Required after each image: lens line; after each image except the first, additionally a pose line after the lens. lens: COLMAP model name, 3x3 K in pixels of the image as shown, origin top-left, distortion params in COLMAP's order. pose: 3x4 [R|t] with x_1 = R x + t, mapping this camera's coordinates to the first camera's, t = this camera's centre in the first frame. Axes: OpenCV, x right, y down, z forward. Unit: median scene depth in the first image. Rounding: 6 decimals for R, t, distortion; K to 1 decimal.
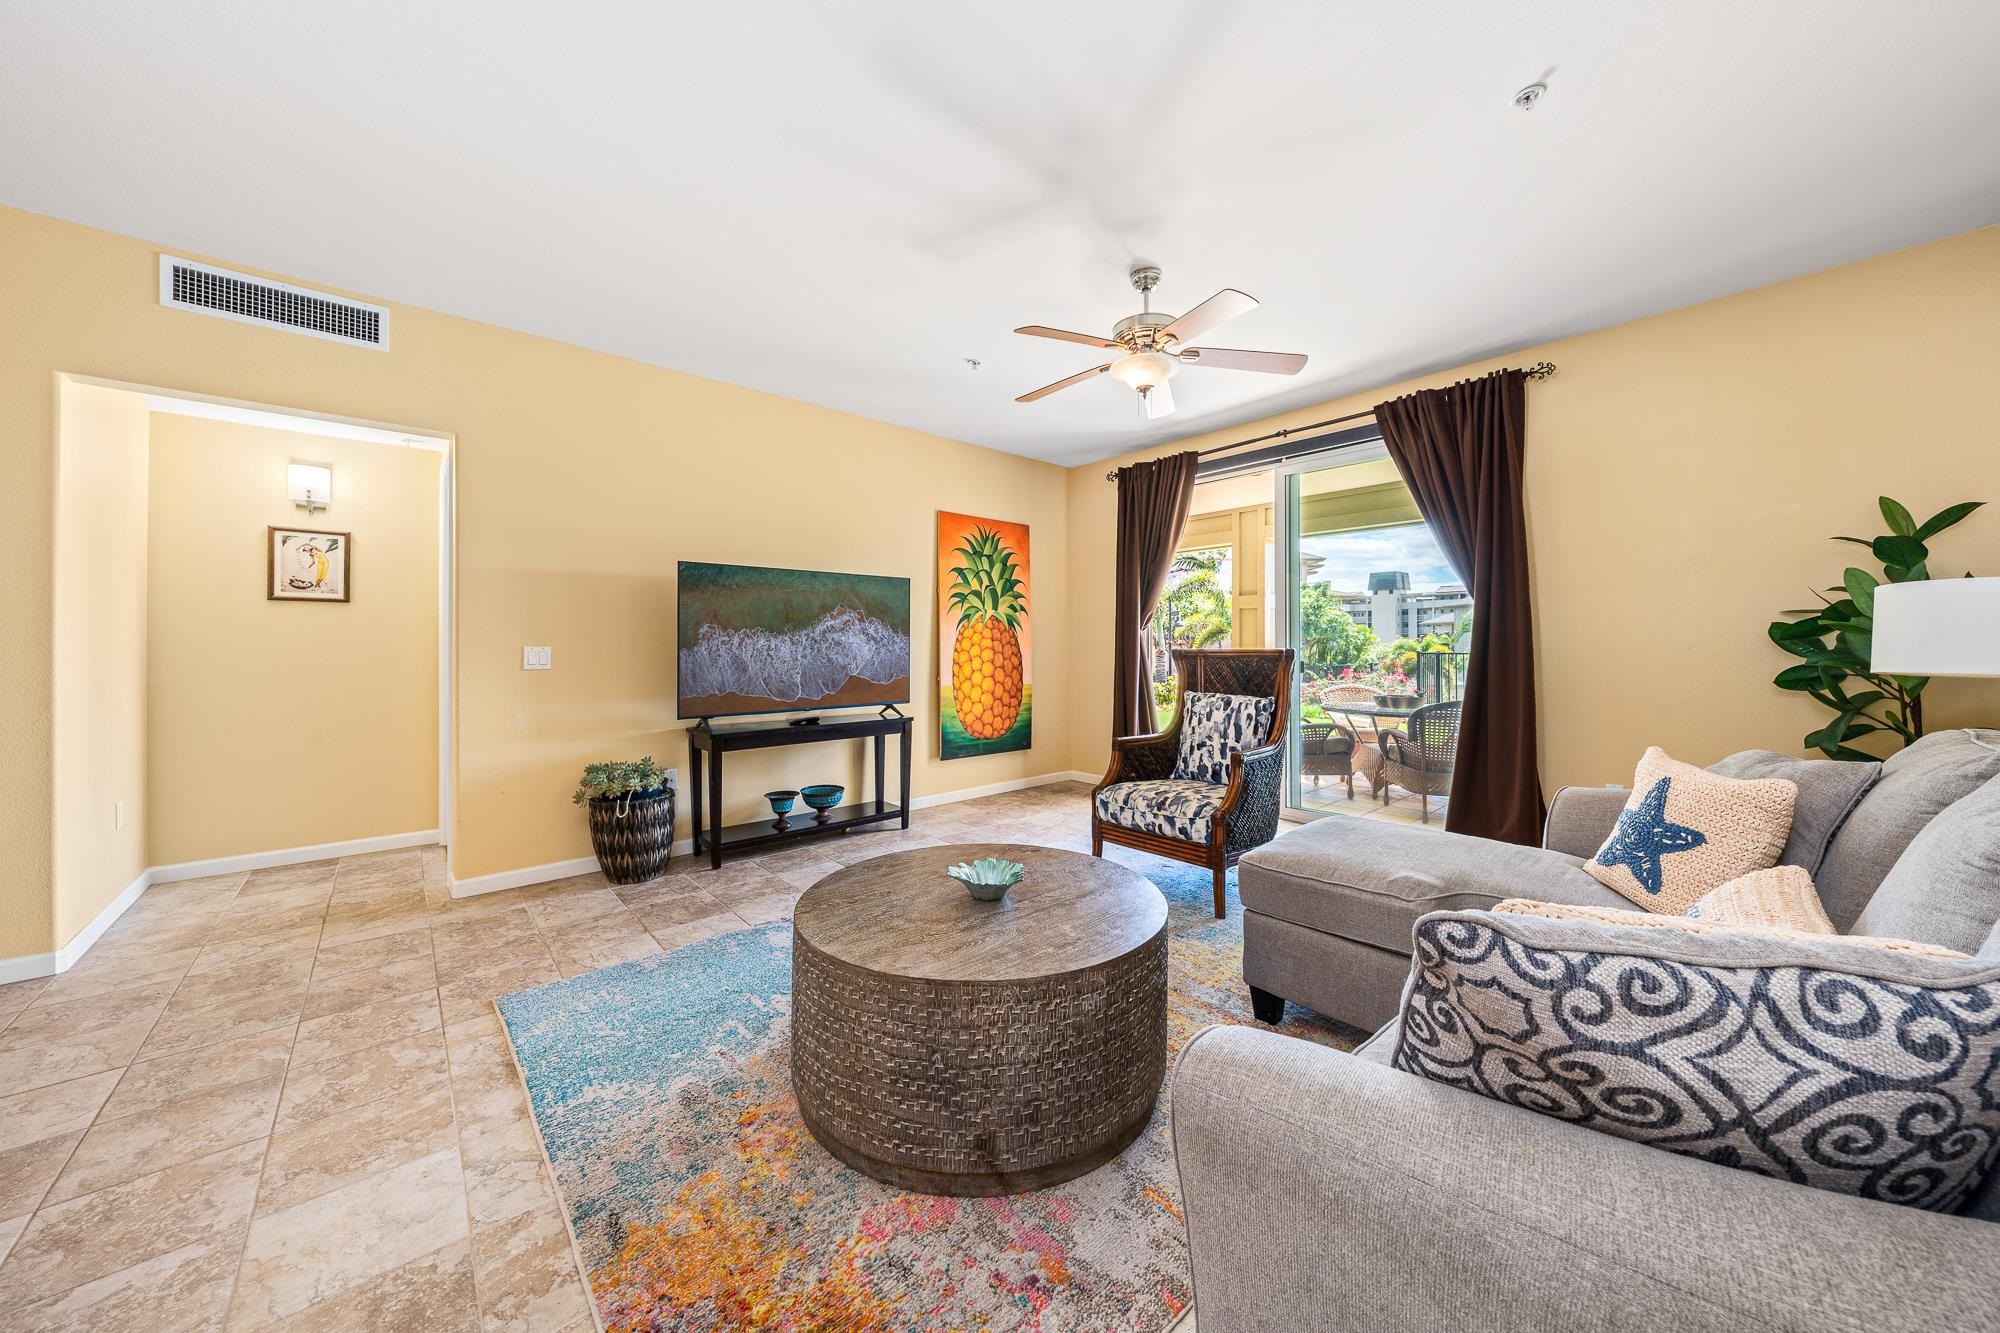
lens RADIAL K [[688.2, 0, 1002.1], [0, 688.2, 642.8], [0, 0, 1]] dist [-0.003064, -0.000115]
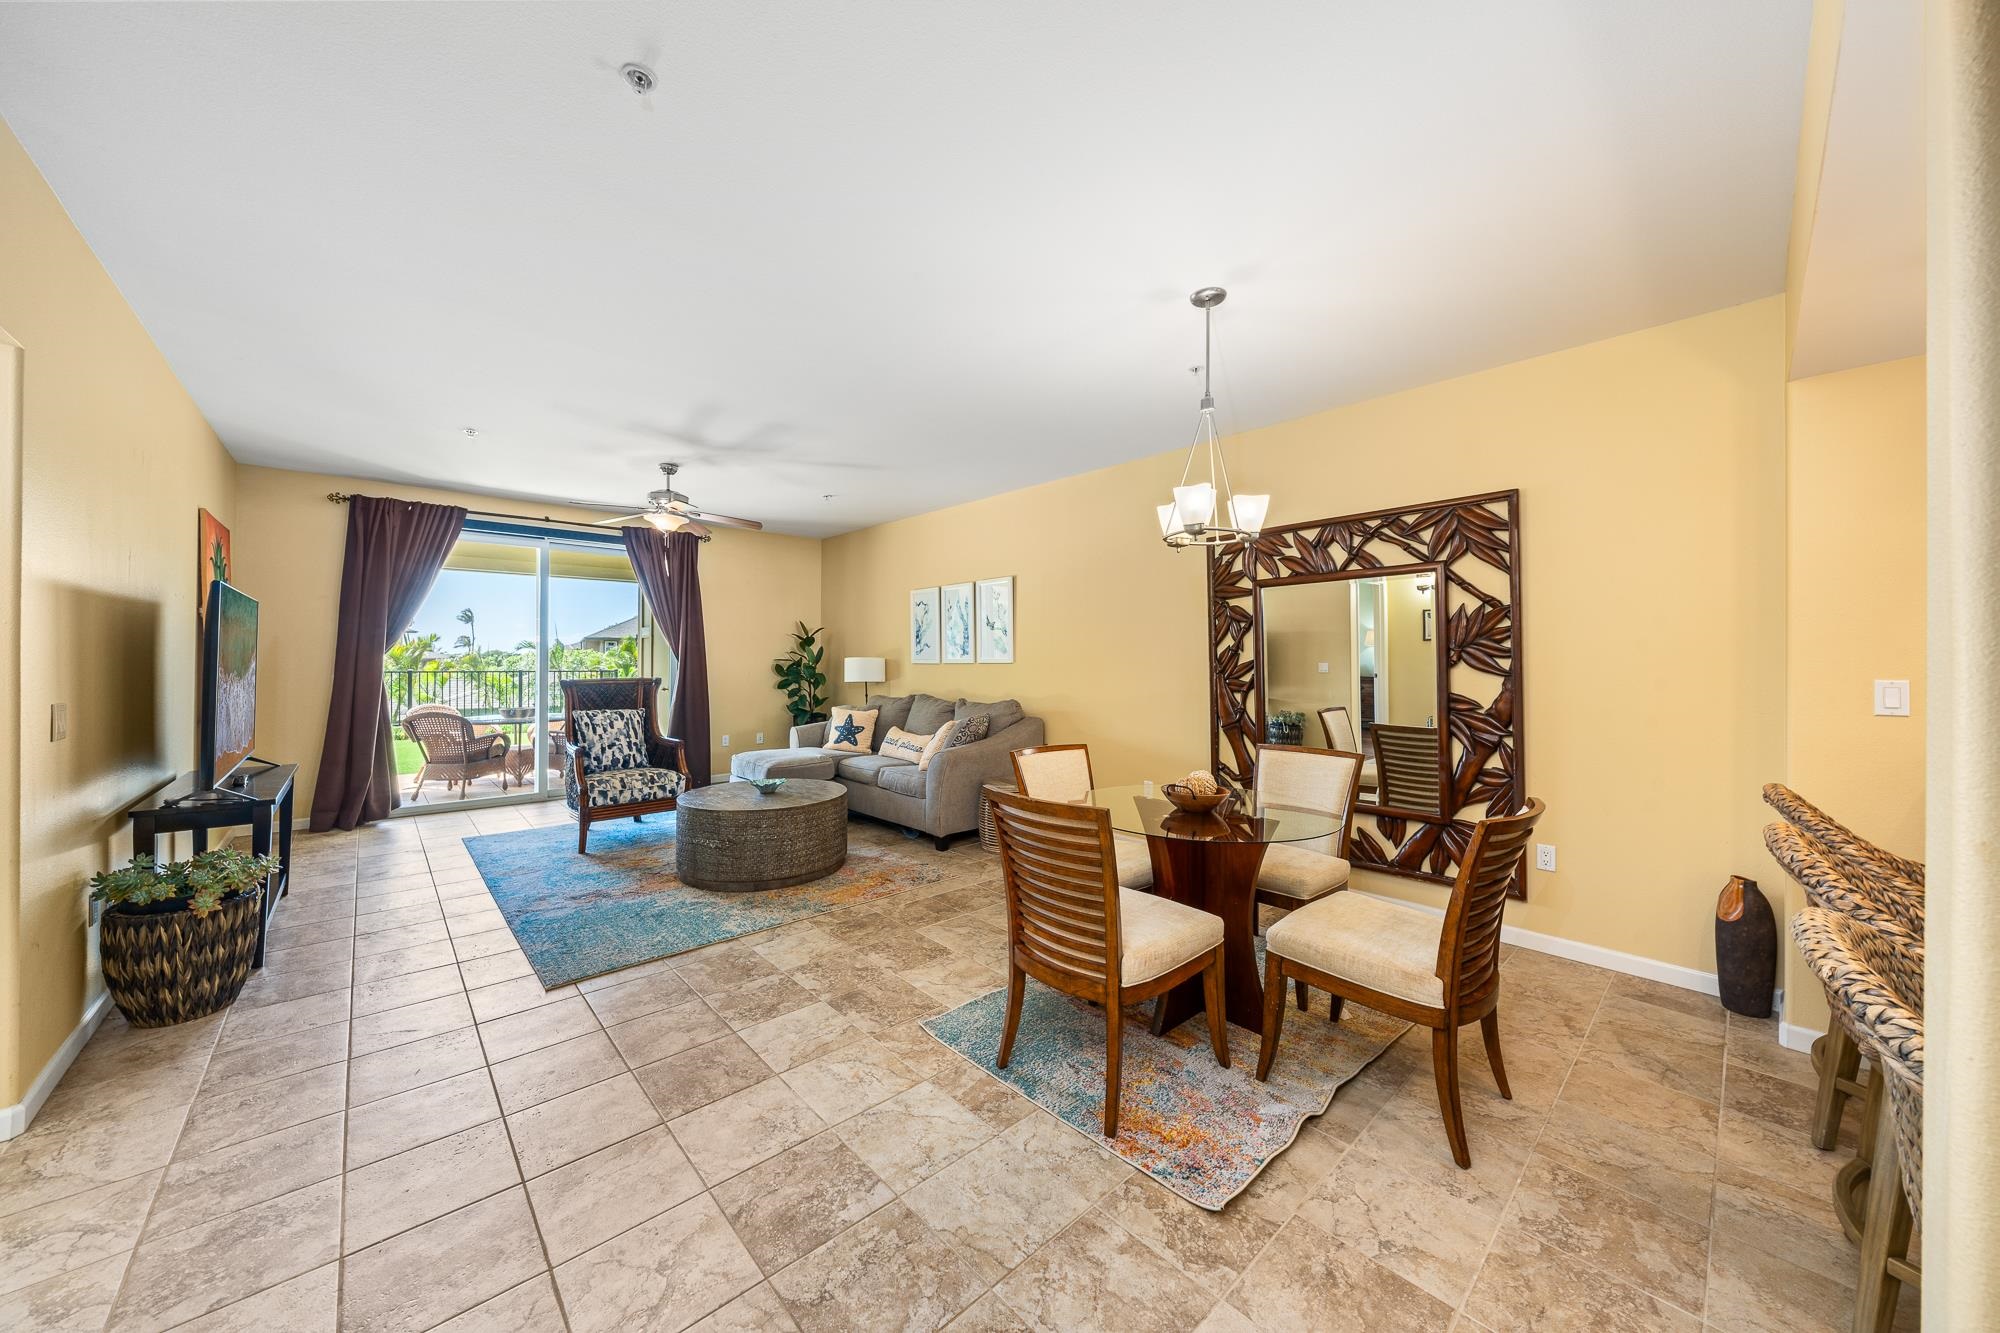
lens RADIAL K [[695.4, 0, 995.8], [0, 695.4, 657.2], [0, 0, 1]] dist [-0.002318, -0.000317]
pose [[-0.010707, 0.004039, 0.999935, -1.241625], [-0.009167, 0.999949, -0.004137, -0.039901], [-0.999901, -0.009211, -0.010670, 0.148628]]
